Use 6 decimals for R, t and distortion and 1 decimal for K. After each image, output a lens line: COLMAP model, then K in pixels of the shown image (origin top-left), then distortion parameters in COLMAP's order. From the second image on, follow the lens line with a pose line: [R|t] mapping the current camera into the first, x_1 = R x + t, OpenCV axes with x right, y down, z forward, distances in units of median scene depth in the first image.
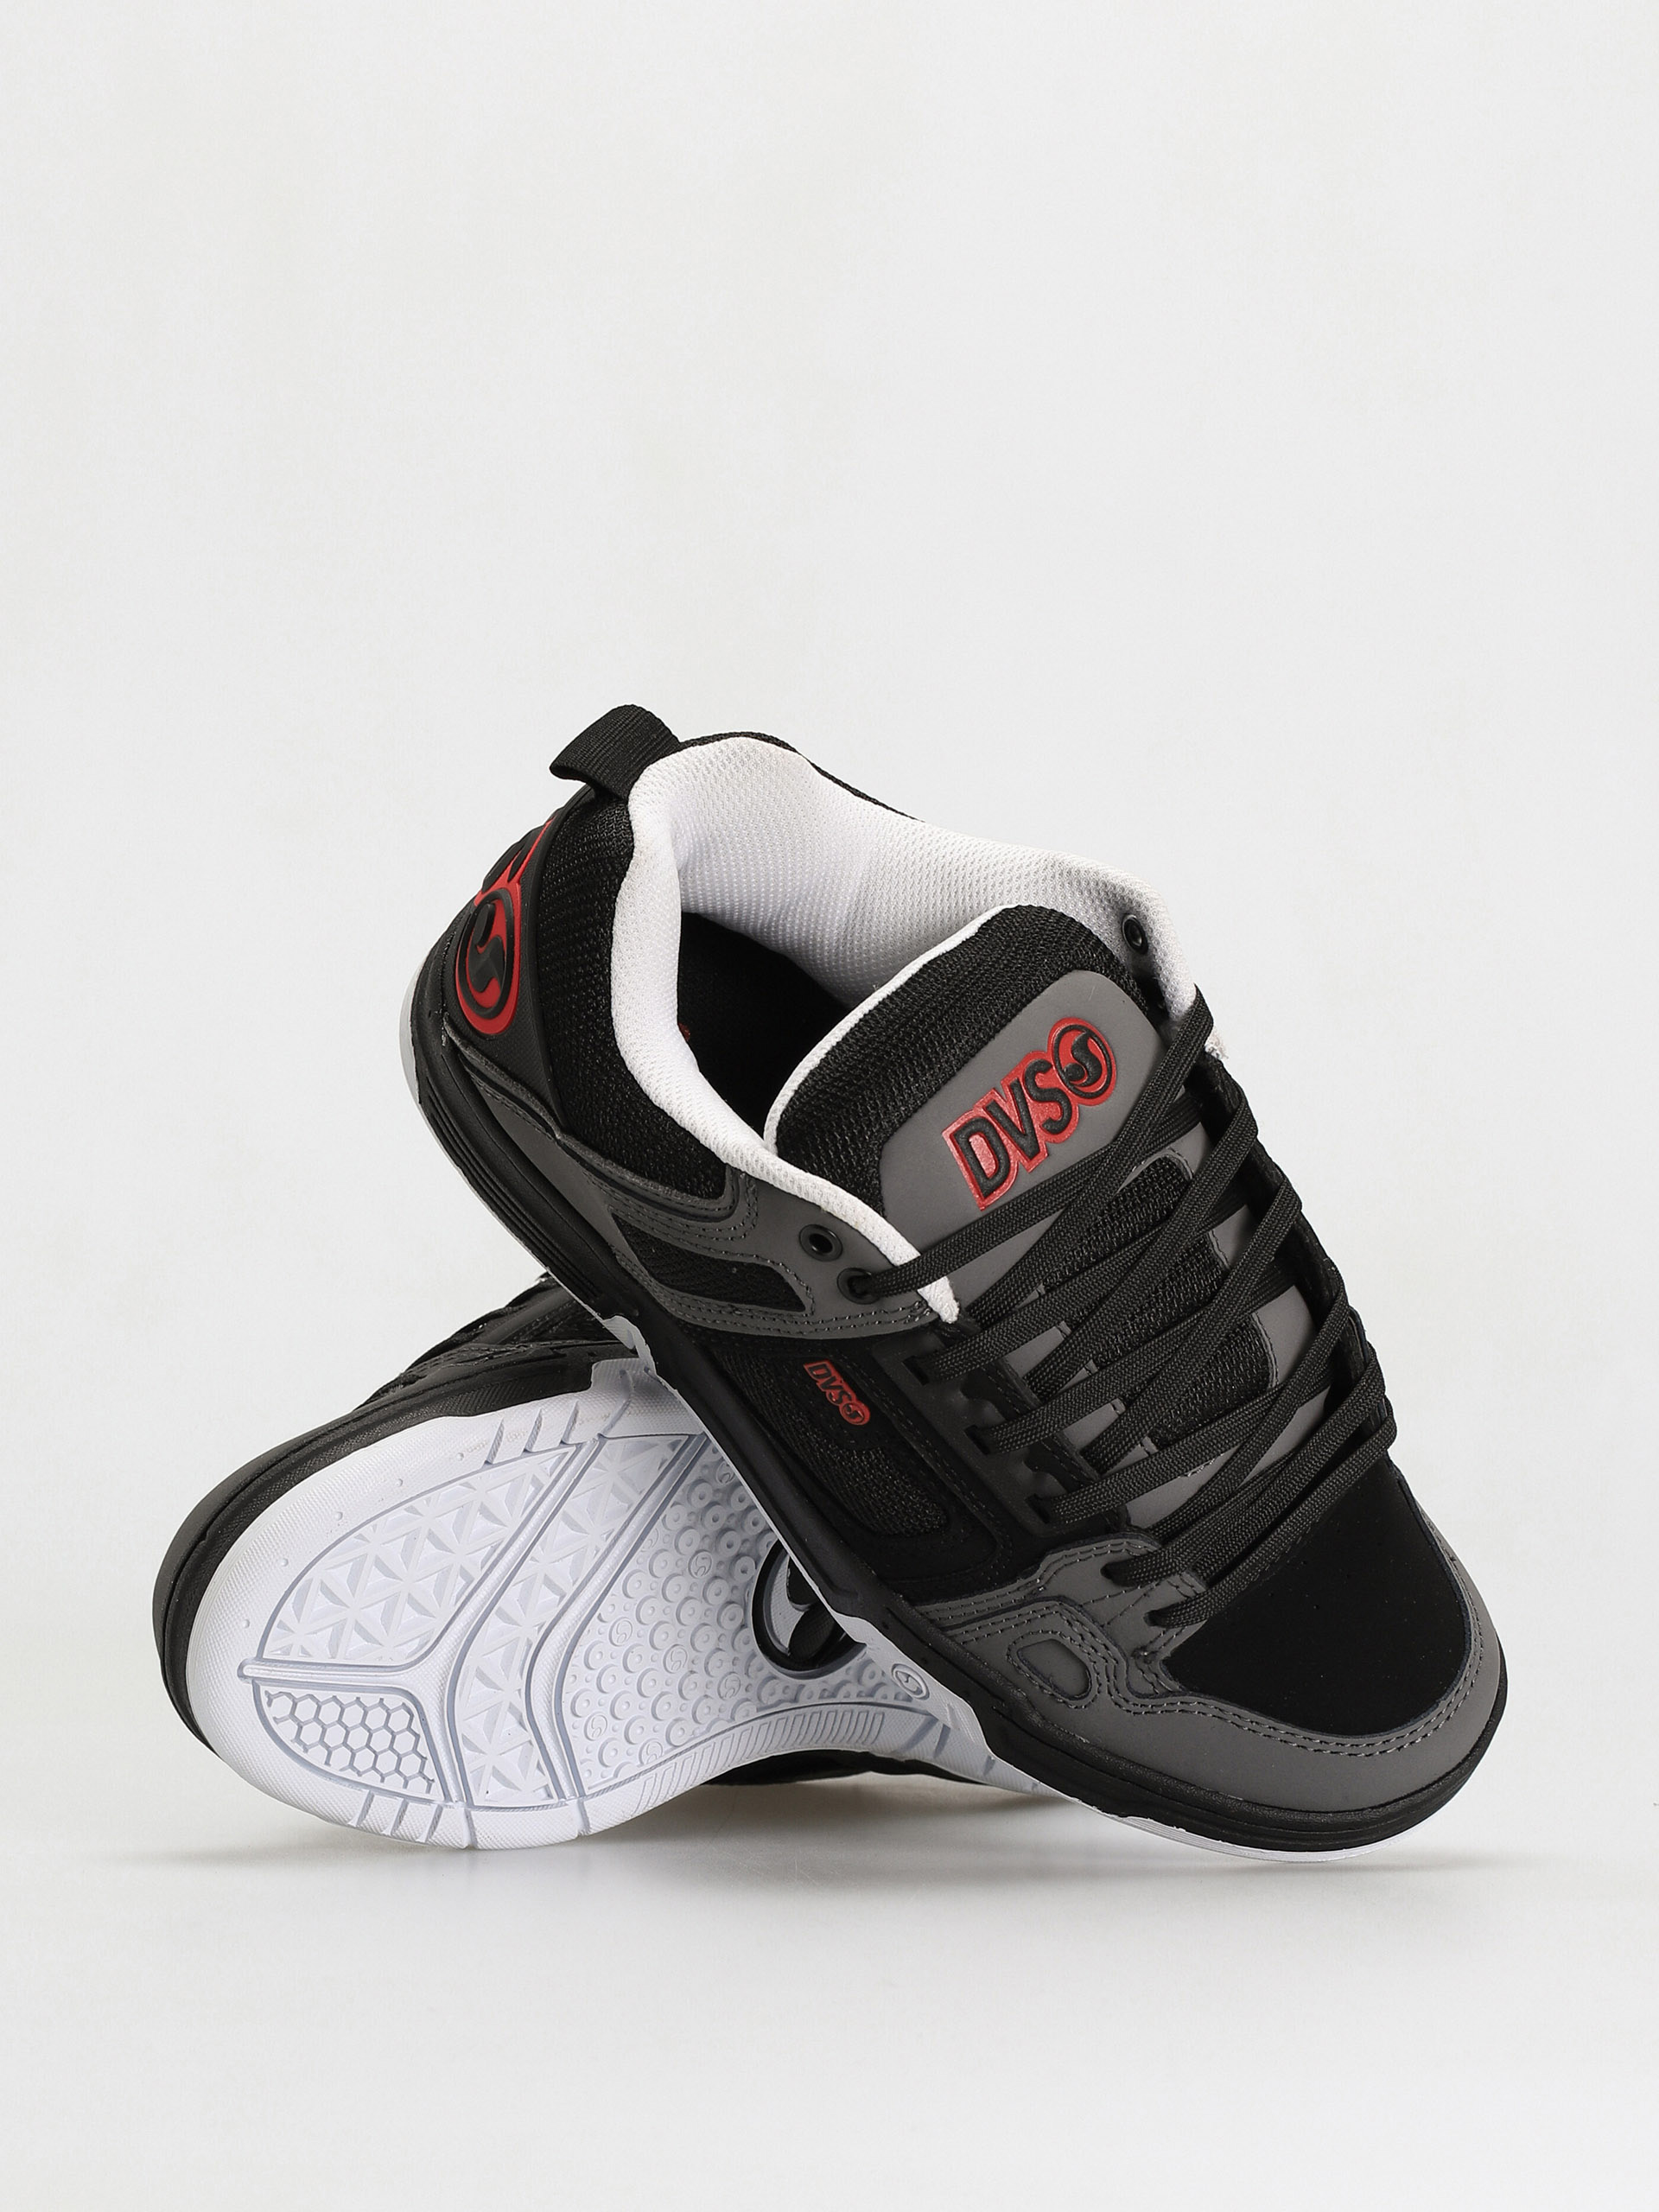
lens RADIAL K [[6257.3, 0, 829.5], [0, 6257.3, 1106.0], [0, 0, 1]] dist [-0.120883, -0.576940]
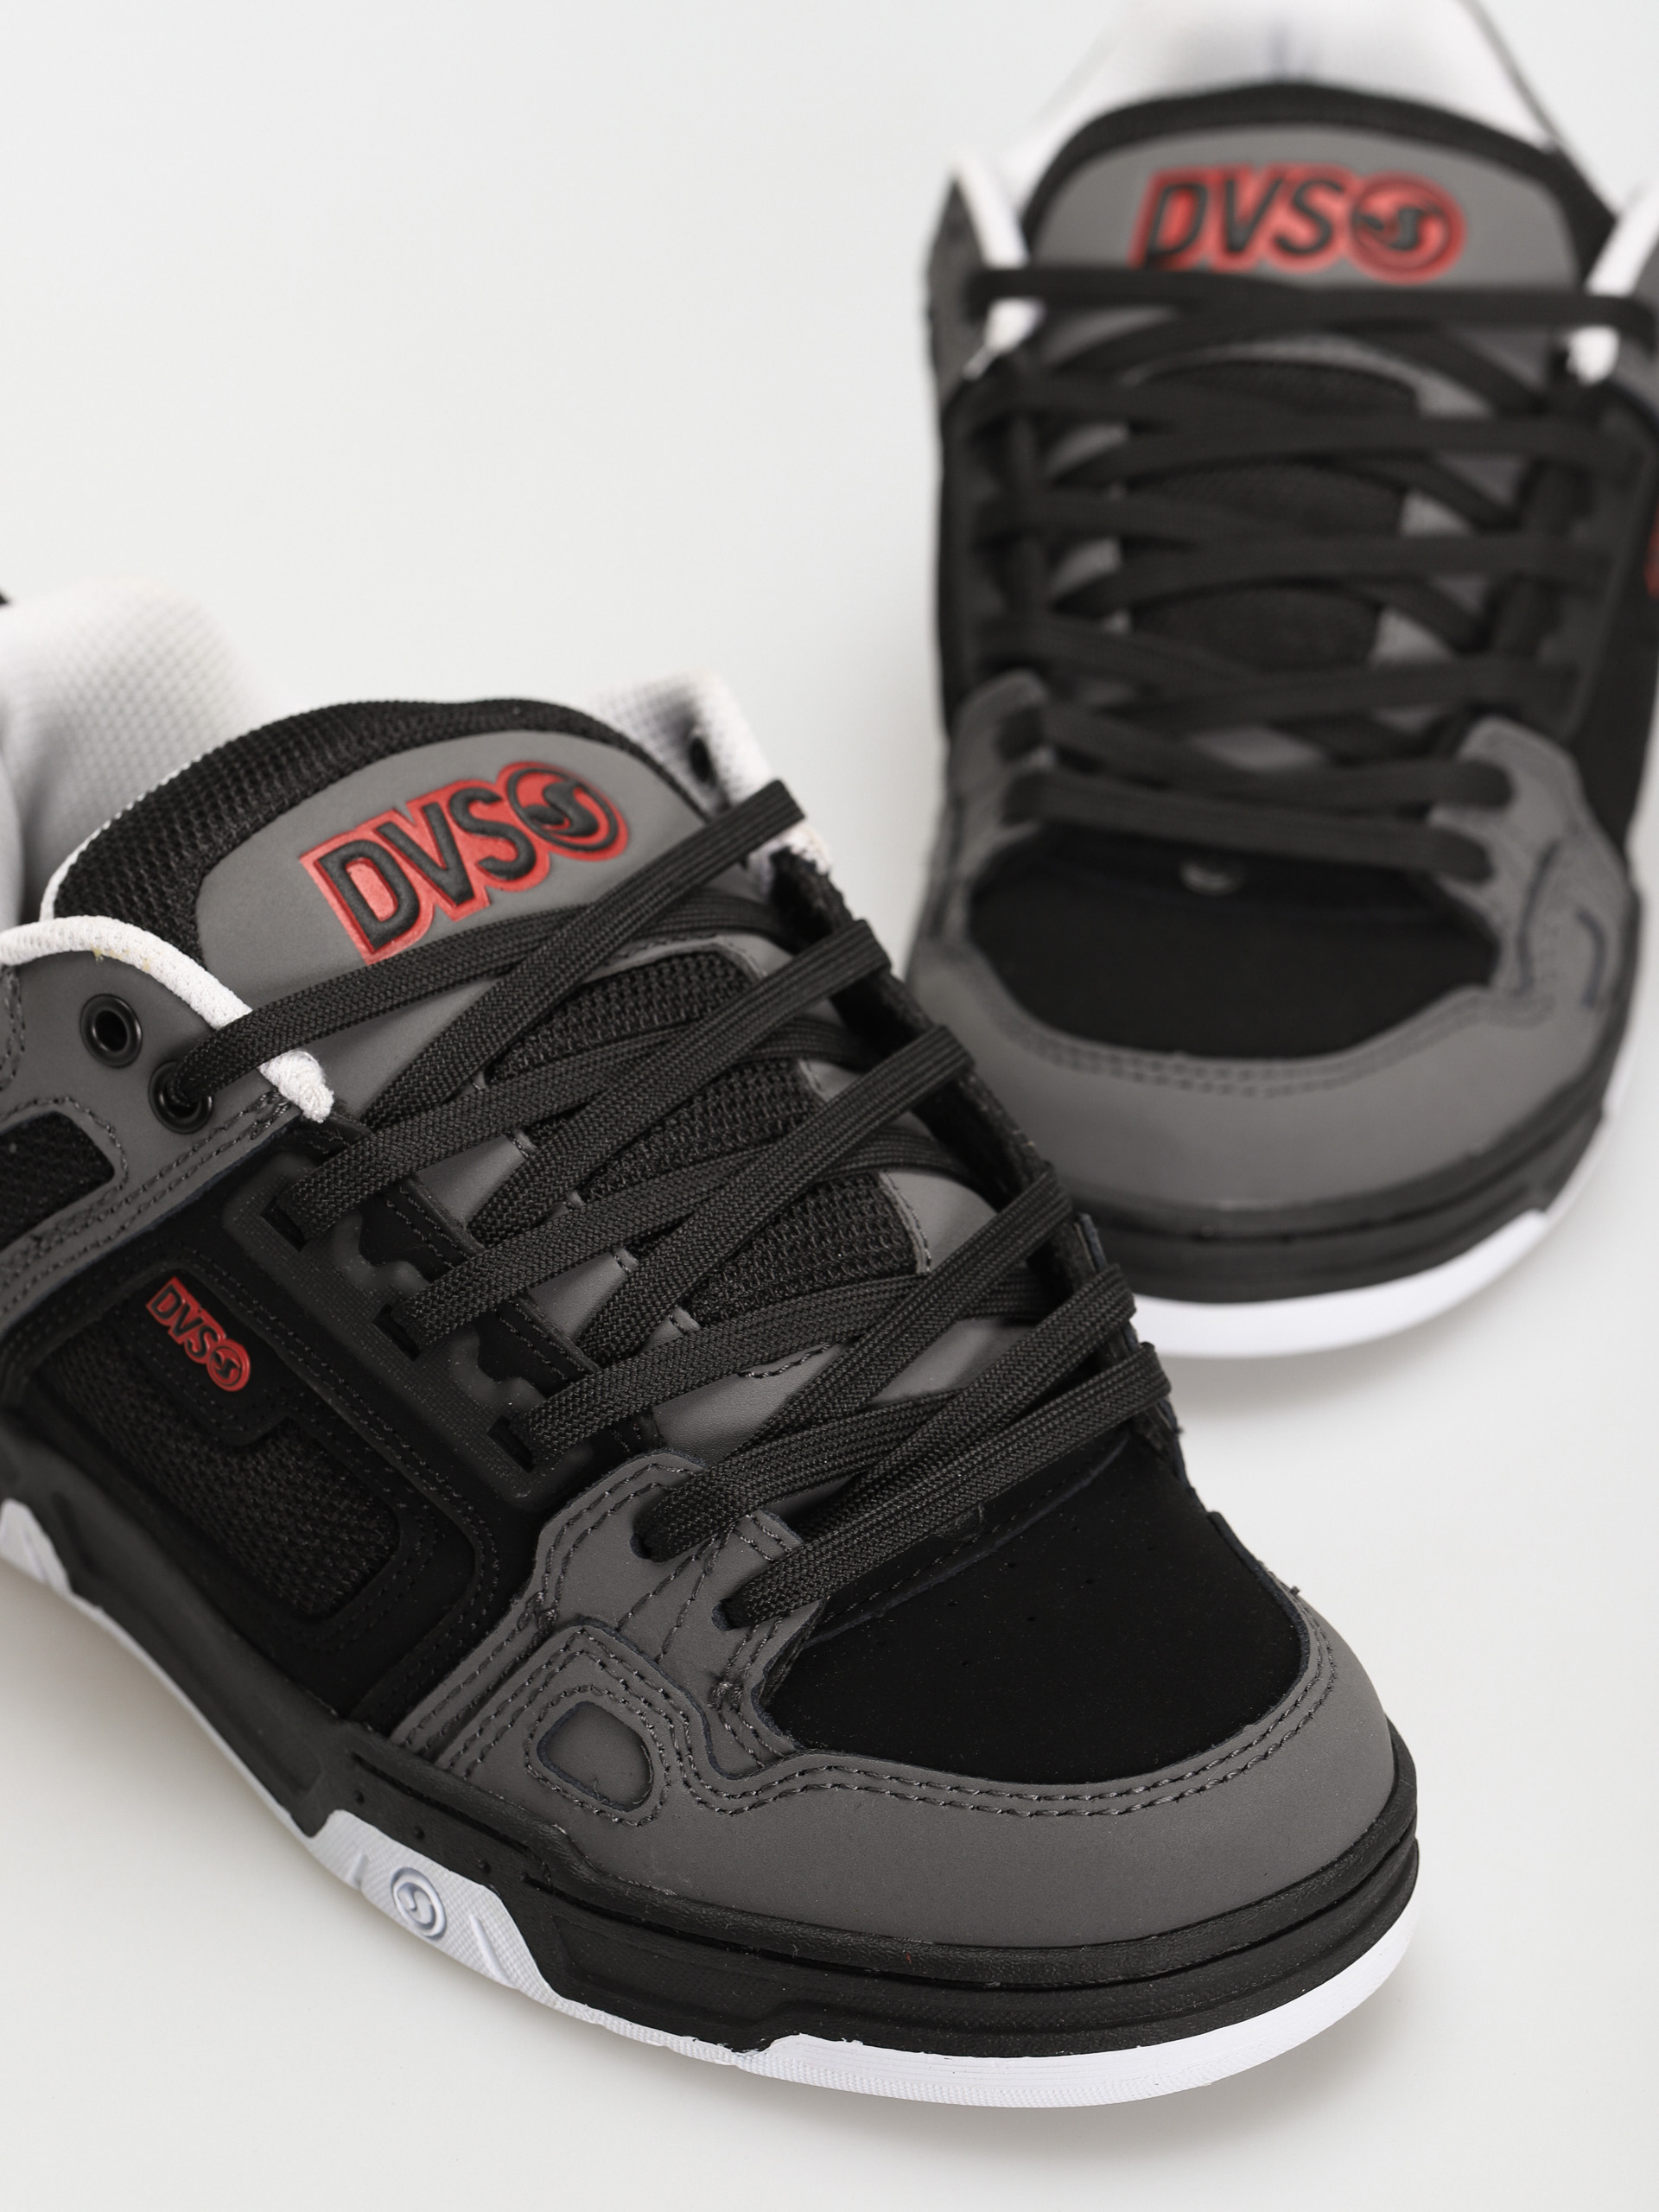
lens RADIAL K [[6257.3, 0, 829.5], [0, 6257.3, 1106.0], [0, 0, 1]] dist [-0.120883, -0.576940]
pose [[0.977238, -0.149720, -0.150299, 0.158132], [0.061408, 0.877775, -0.475121, 0.322714], [0.203064, 0.455077, 0.866989, 0.473135]]
